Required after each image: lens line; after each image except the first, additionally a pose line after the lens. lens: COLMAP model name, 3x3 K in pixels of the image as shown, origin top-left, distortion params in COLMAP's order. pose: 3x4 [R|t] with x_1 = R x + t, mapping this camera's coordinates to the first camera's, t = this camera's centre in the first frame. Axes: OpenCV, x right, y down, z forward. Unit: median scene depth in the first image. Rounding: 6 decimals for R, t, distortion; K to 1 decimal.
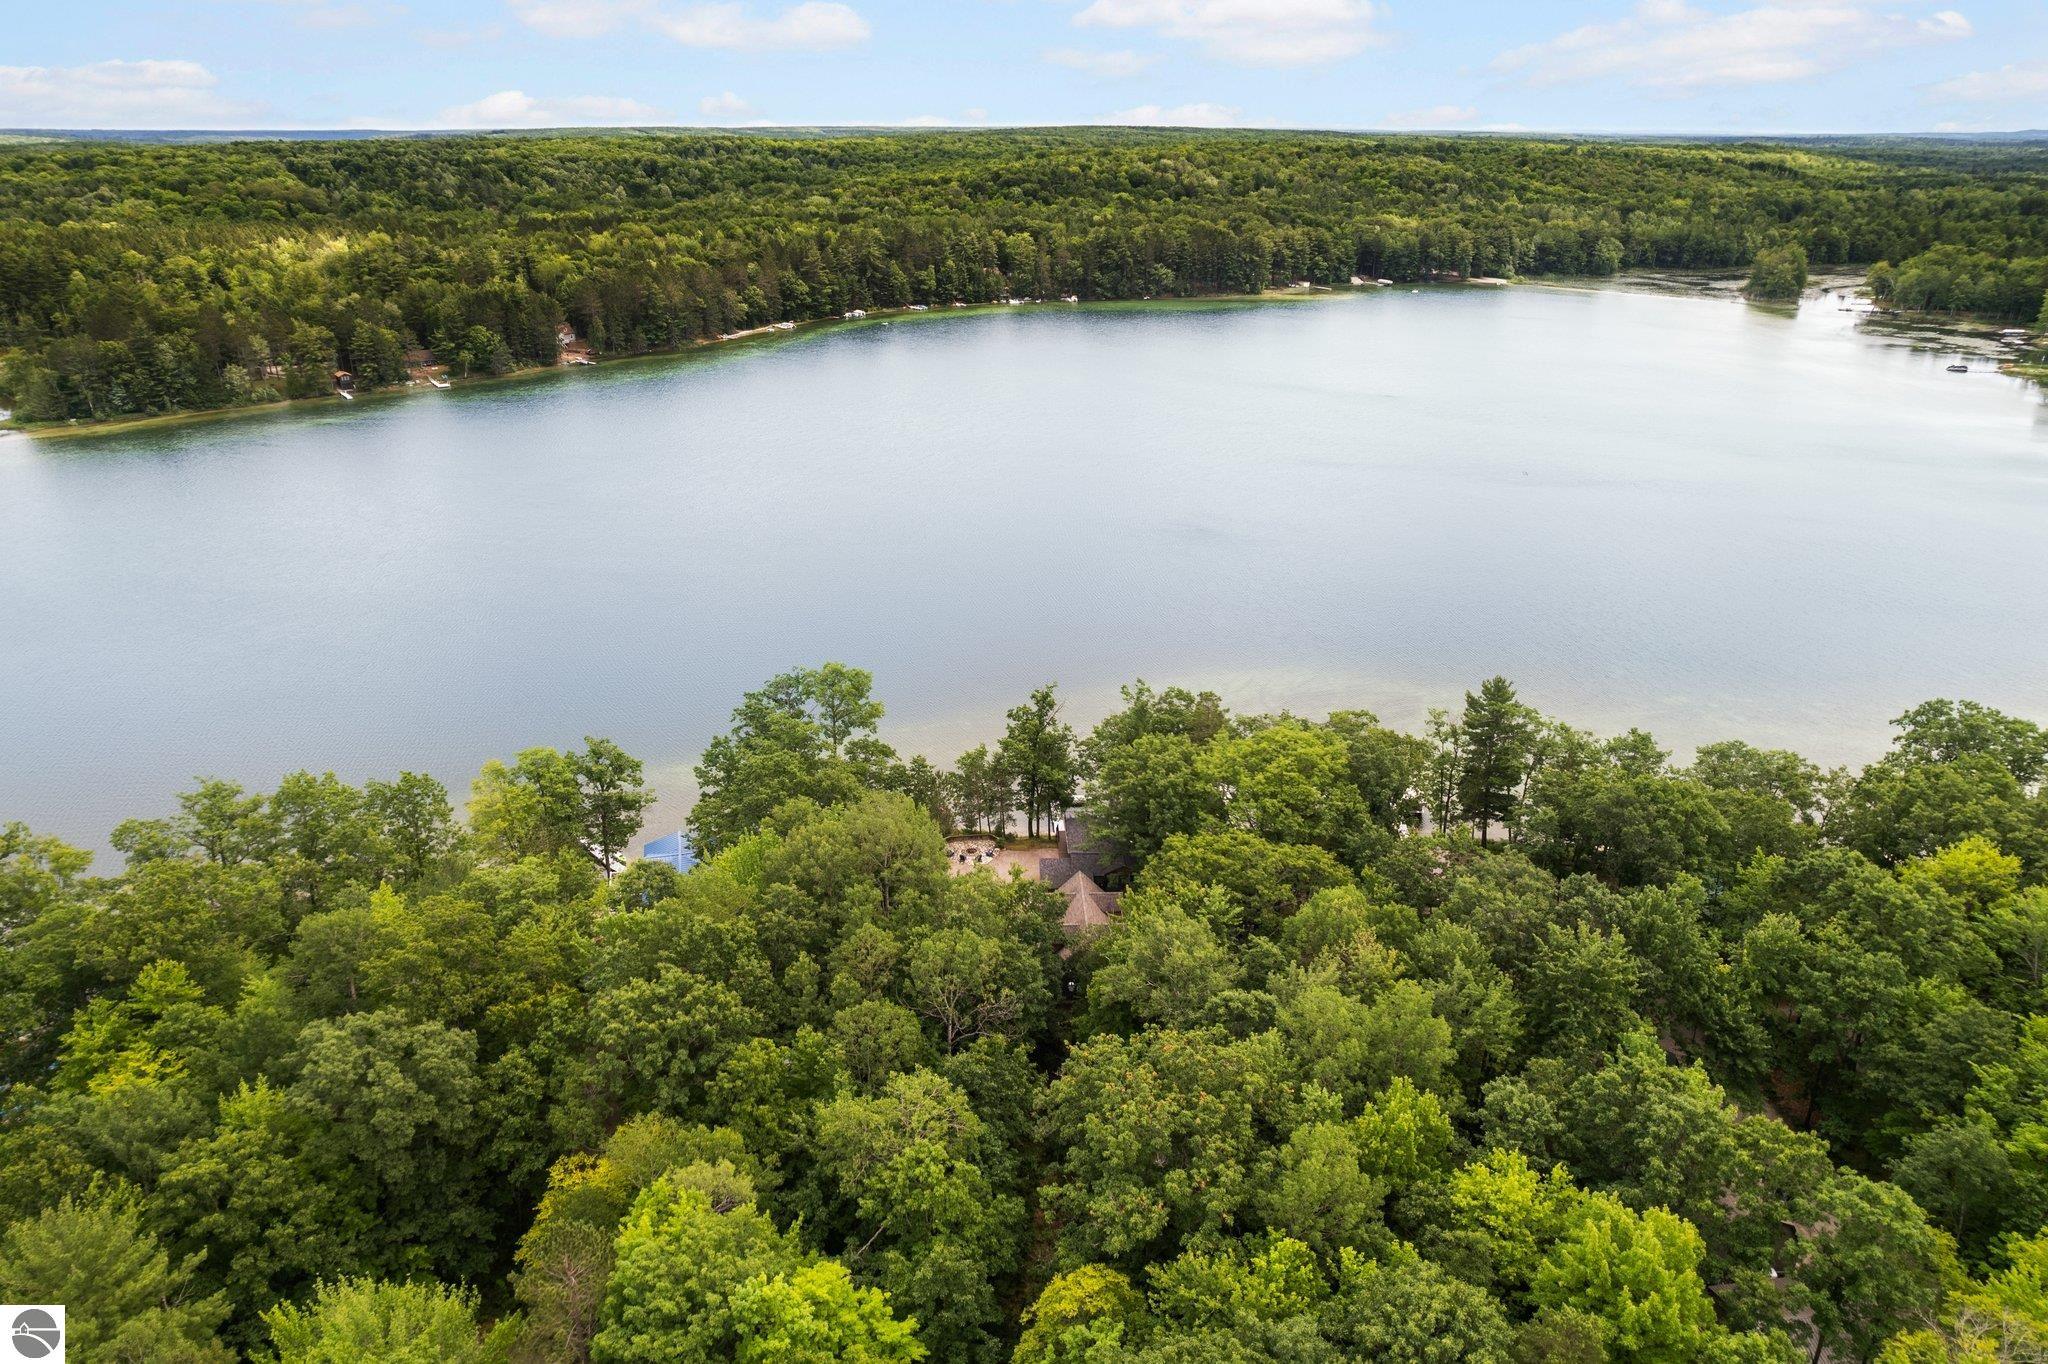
lens RADIAL K [[1315.7, 0, 1024.0], [0, 1315.7, 682.0], [0, 0, 1]] dist [-0.082861, 0.067941]
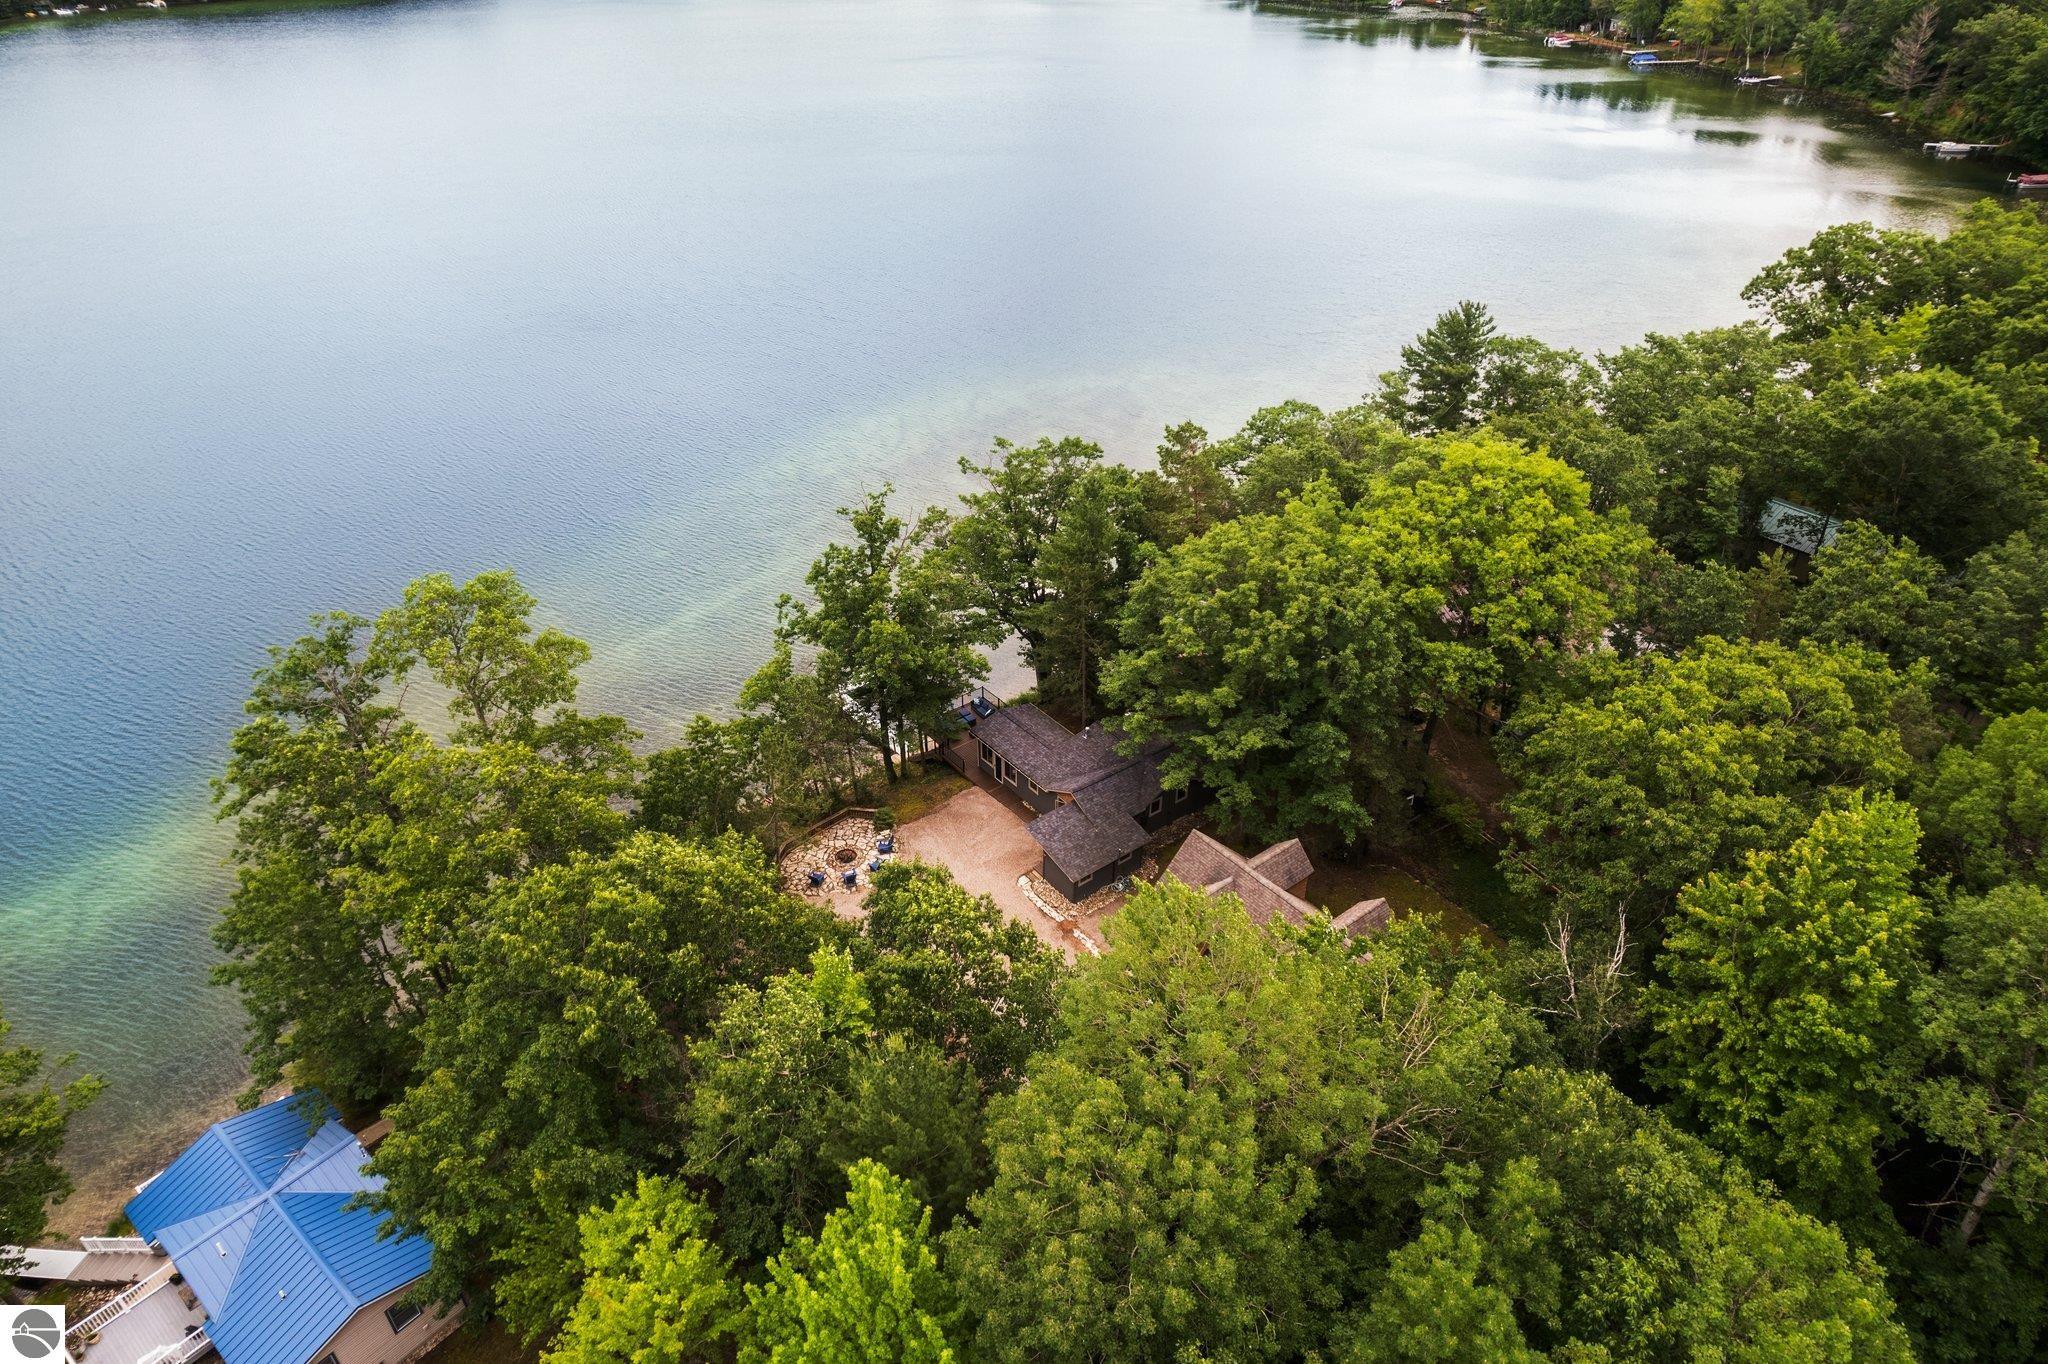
lens RADIAL K [[1315.7, 0, 1024.0], [0, 1315.7, 682.0], [0, 0, 1]] dist [-0.082861, 0.067941]
pose [[0.810069, -0.336217, 0.480360, -0.058017], [0.238289, 0.937332, 0.254217, -0.012752], [-0.535729, -0.091469, 0.839421, 0.157624]]
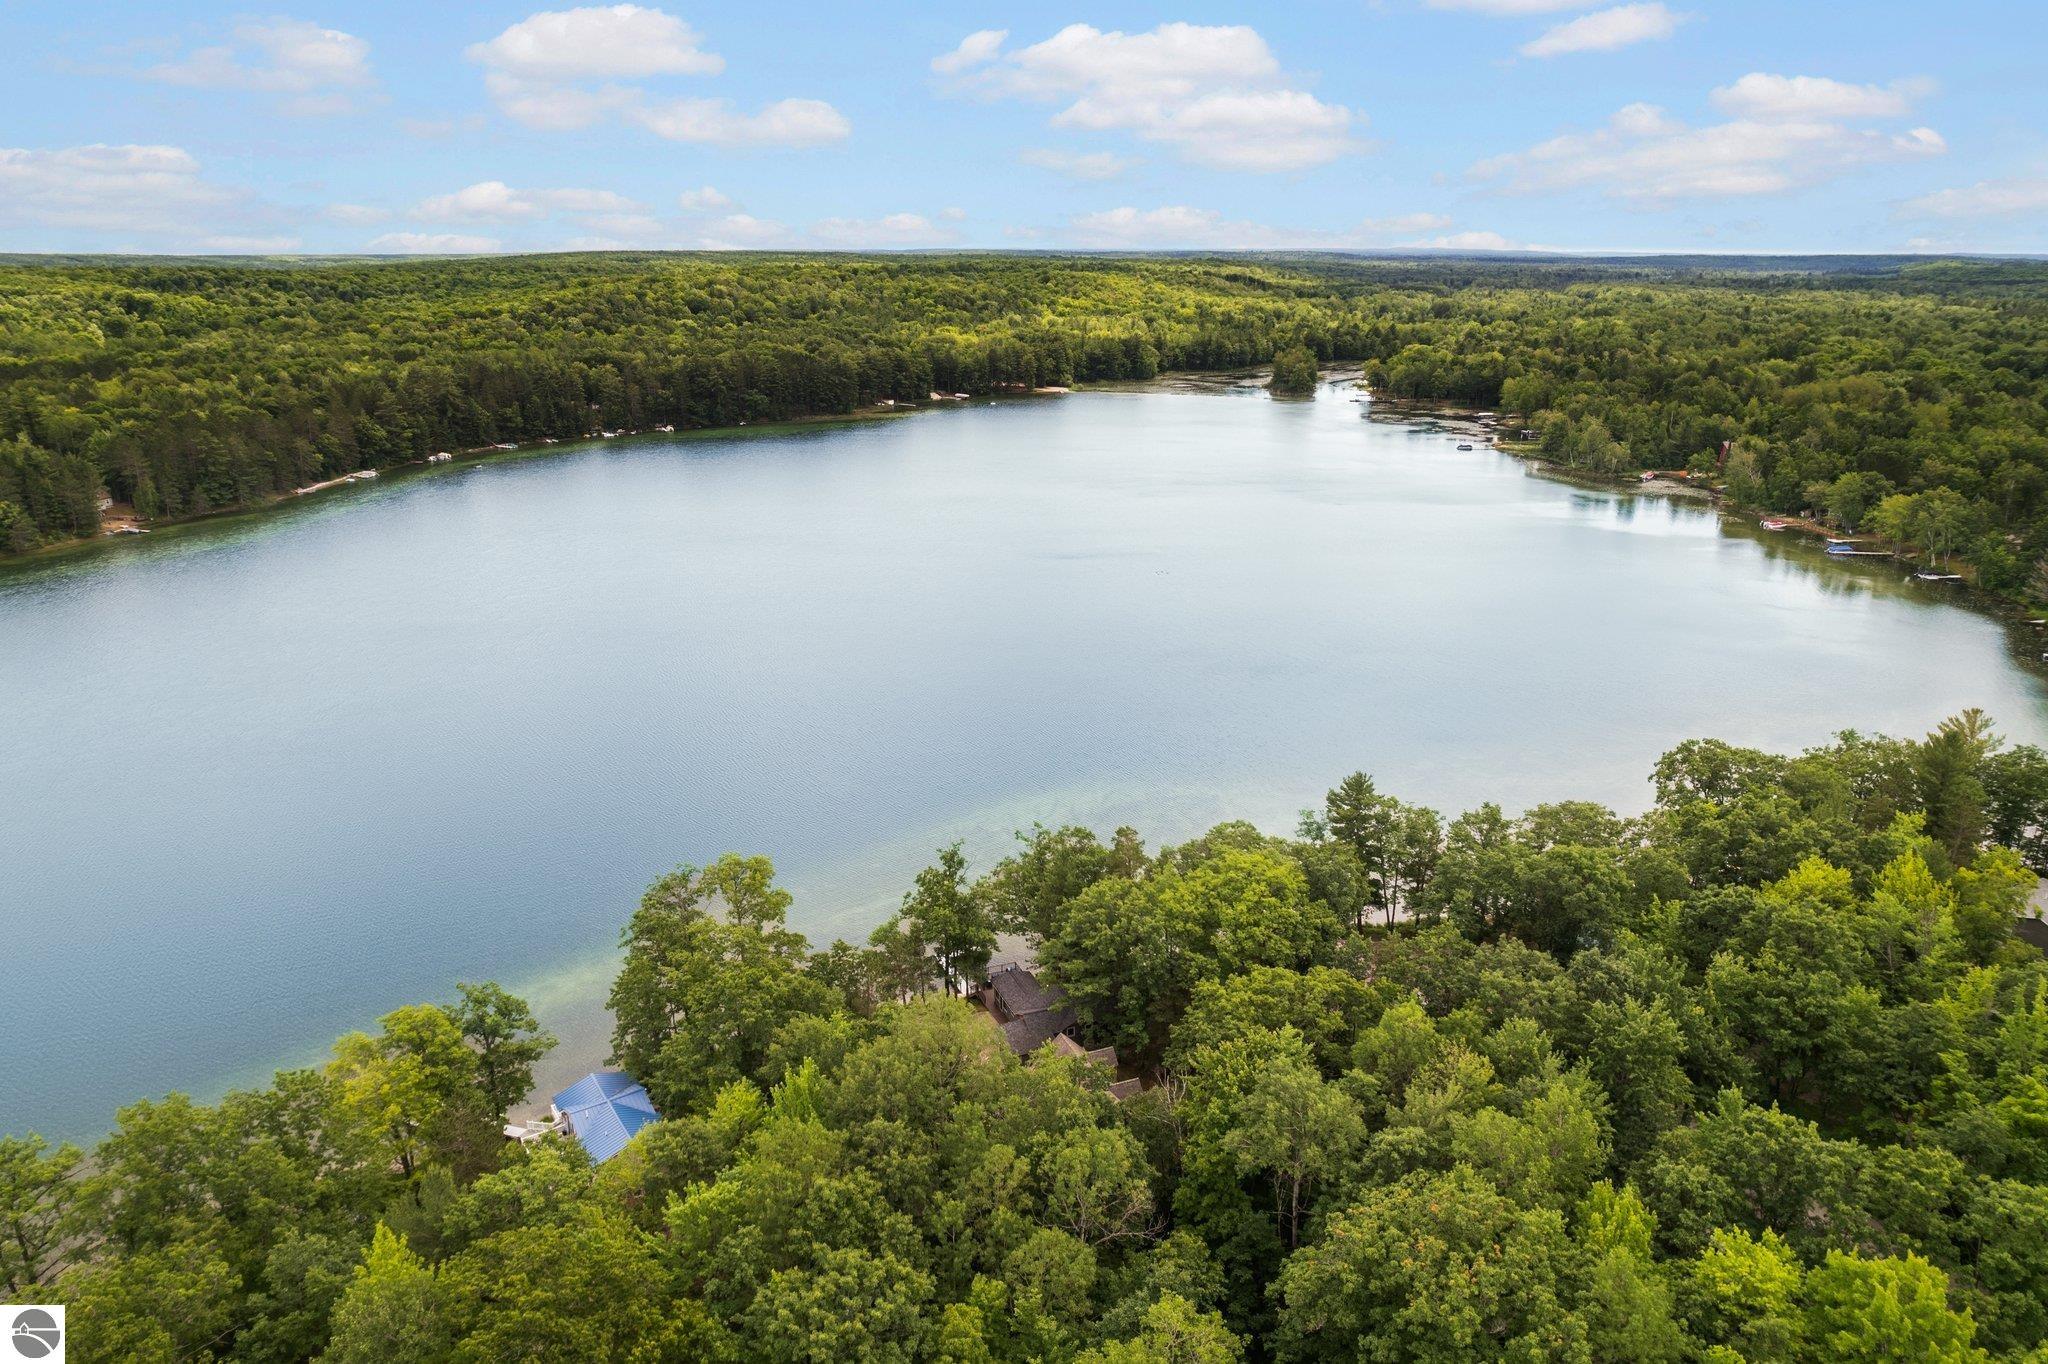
lens RADIAL K [[1300.7, 0, 1024.0], [0, 1300.7, 682.0], [0, 0, 1]] dist [-0.074168, 0.059246]
pose [[0.939100, -0.111119, 0.325181, -0.067068], [0.136918, 0.988913, -0.057482, -0.015436], [-0.315189, 0.098504, 0.943903, 0.020409]]
